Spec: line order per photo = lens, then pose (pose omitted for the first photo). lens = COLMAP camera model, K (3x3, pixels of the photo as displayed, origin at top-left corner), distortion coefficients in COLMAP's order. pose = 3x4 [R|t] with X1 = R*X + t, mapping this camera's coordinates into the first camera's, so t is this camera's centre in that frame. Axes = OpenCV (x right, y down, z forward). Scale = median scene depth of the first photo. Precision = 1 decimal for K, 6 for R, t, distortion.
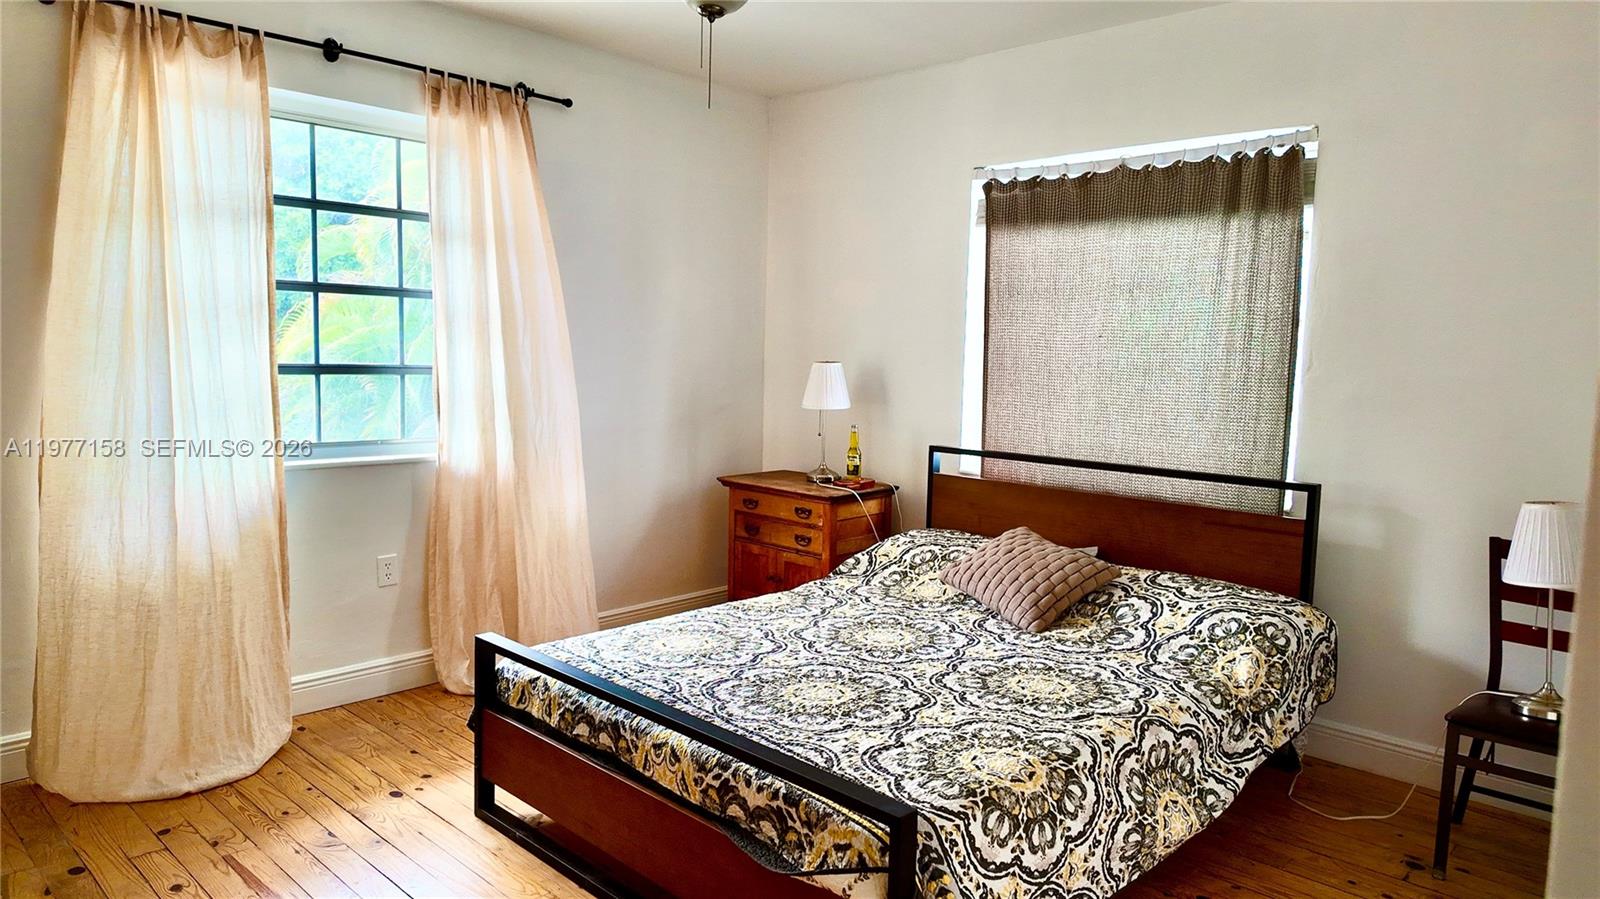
lens RADIAL K [[1025.8, 0, 805.8], [0, 1025.8, 449.4], [0, 0, 1]] dist [0.043885, -0.001218]
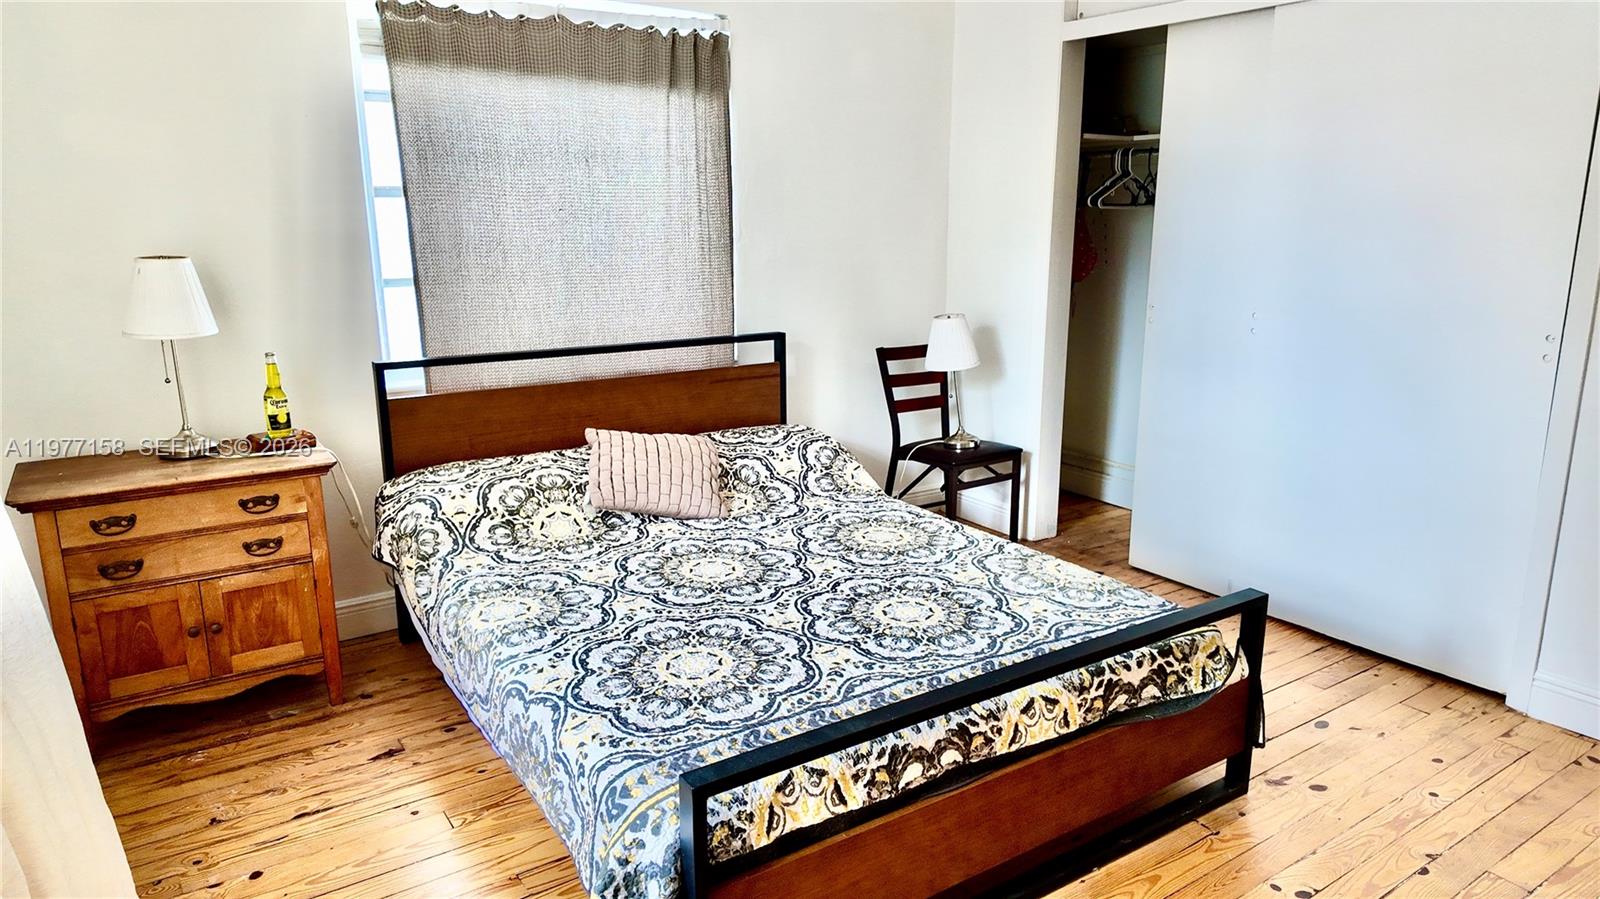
lens RADIAL K [[1025.8, 0, 805.8], [0, 1025.8, 449.4], [0, 0, 1]] dist [0.043885, -0.001218]
pose [[0.215271, -0.243511, 0.945707, -0.754885], [0.107905, 0.968413, 0.224795, -0.111359], [-0.970575, 0.053655, 0.234747, 0.761198]]
